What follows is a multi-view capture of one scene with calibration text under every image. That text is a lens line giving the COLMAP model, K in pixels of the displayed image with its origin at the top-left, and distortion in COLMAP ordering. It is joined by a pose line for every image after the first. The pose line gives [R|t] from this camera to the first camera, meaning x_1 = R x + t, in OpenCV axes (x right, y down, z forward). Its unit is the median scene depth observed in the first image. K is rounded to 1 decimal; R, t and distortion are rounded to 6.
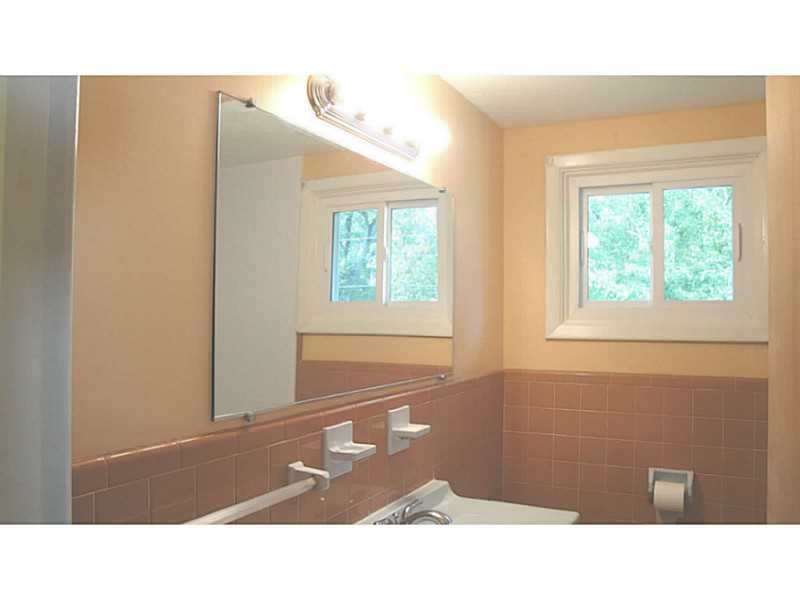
lens RADIAL K [[681.4, 0, 382.2], [0, 681.4, 300.5], [0, 0, 1]] dist [-0.178670, 0.184522]
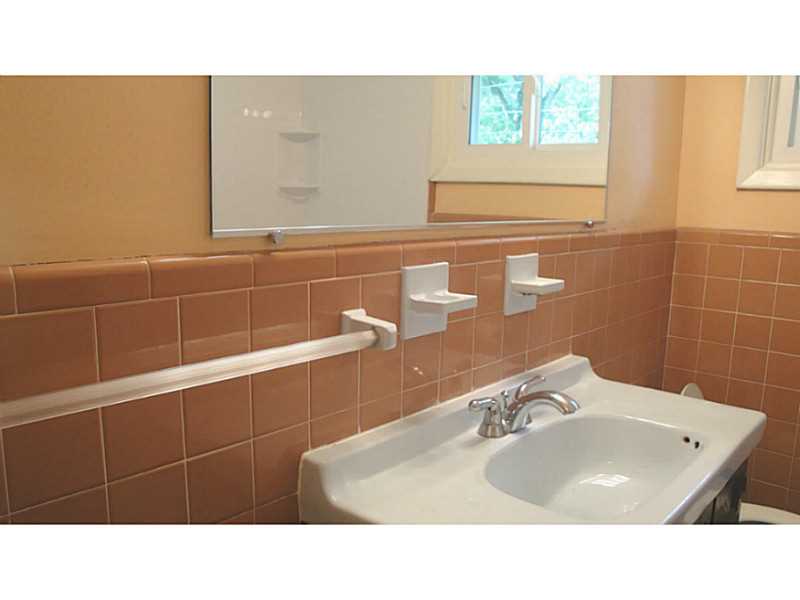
lens RADIAL K [[681.4, 0, 382.2], [0, 681.4, 300.5], [0, 0, 1]] dist [-0.178670, 0.184522]
pose [[0.969206, 0.054928, -0.240048, 0.057053], [-0.011632, 0.983929, 0.178178, 0.079475], [0.245978, -0.169899, 0.954269, 0.247877]]
